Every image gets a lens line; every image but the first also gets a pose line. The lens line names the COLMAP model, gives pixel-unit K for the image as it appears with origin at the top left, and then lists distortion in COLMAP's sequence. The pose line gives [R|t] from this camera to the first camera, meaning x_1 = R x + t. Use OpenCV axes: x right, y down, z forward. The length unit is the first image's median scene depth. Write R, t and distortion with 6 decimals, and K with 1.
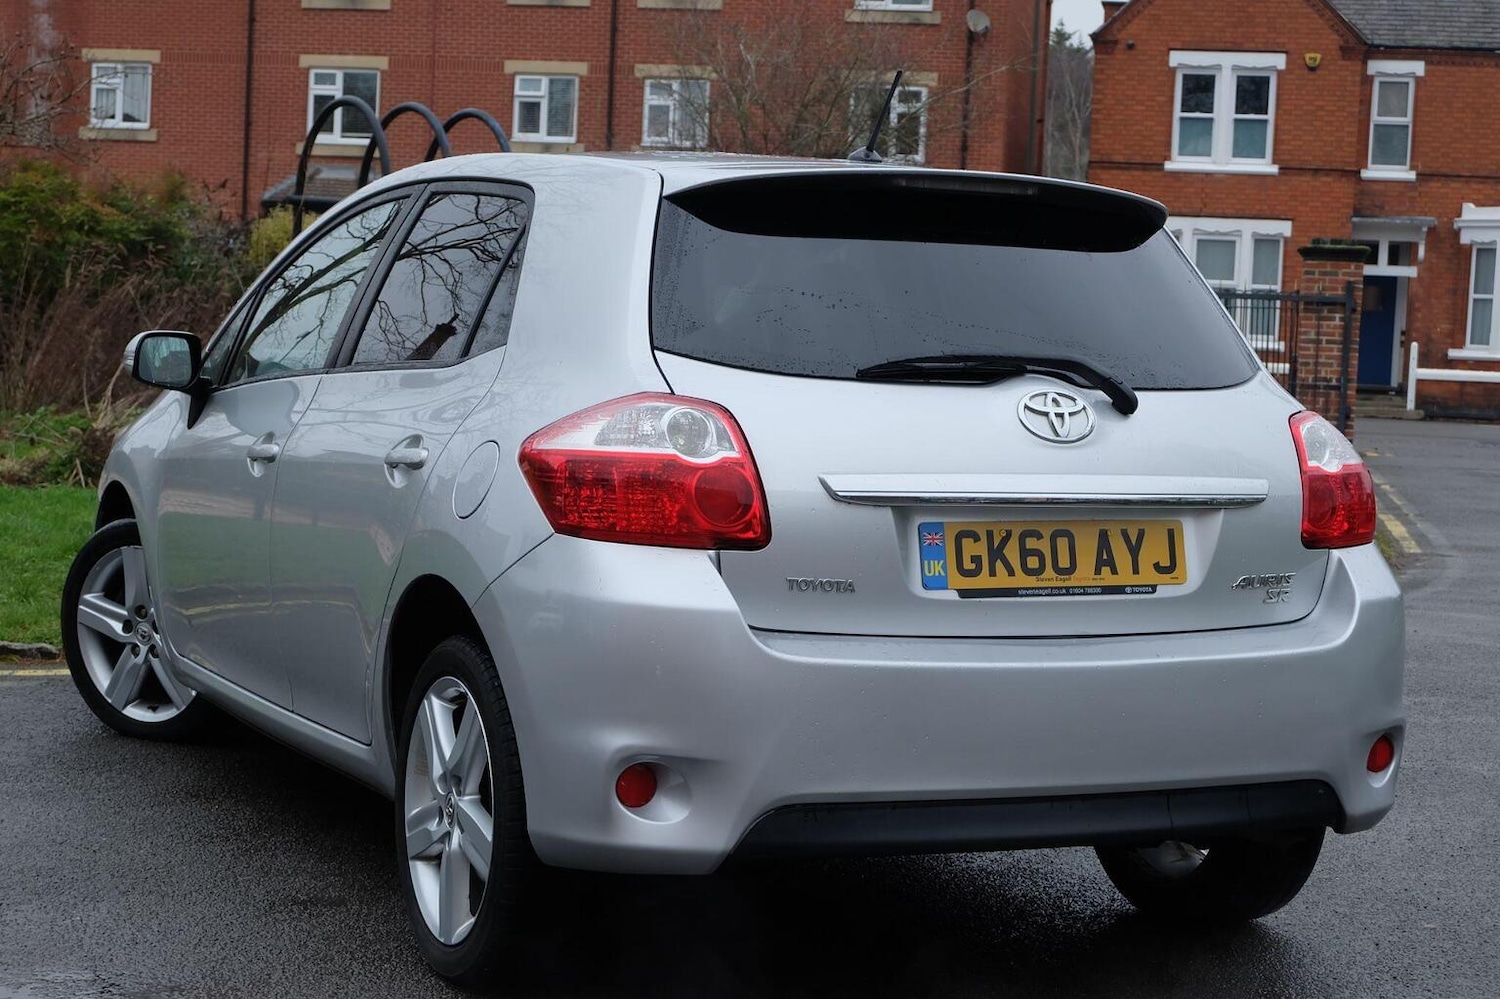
lens RADIAL K [[3132.4, 0, 751.4], [0, 3132.4, 533.4], [0, 0, 1]] dist [0.090810, 0.317567]
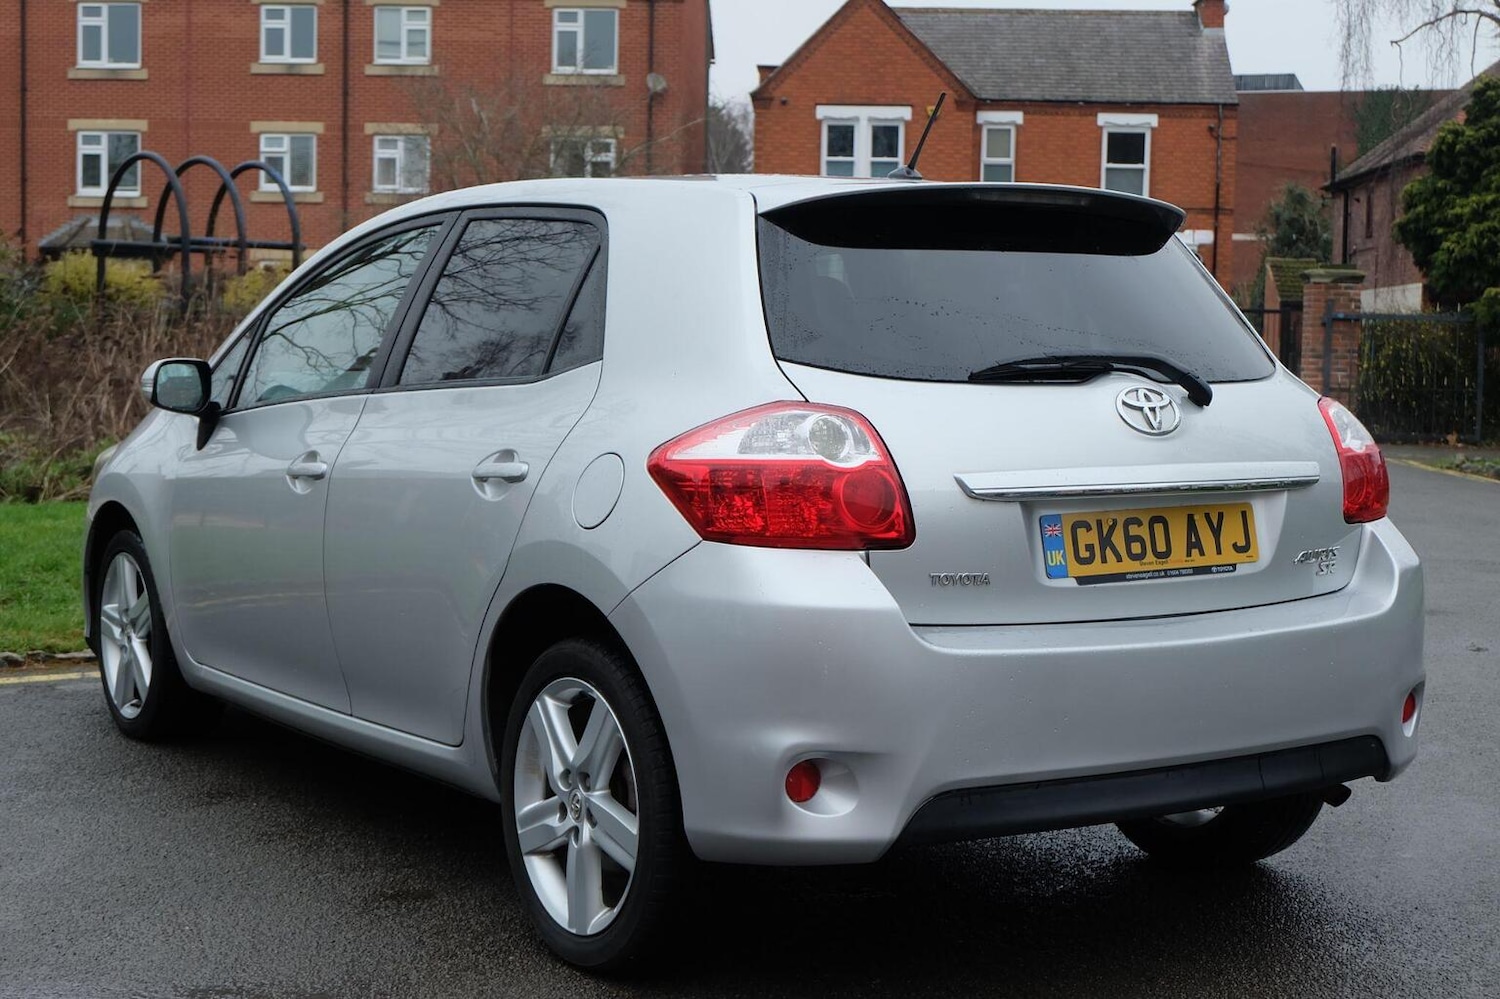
lens RADIAL K [[2515.7, 0, 752.2], [0, 2515.7, 562.7], [0, 0, 1]] dist [0.106933, -0.141497]
pose [[0.988504, -0.042506, 0.145097, -0.149992], [0.039337, 0.998922, 0.024647, -0.011079], [-0.145989, -0.018656, 0.989110, 0.156053]]
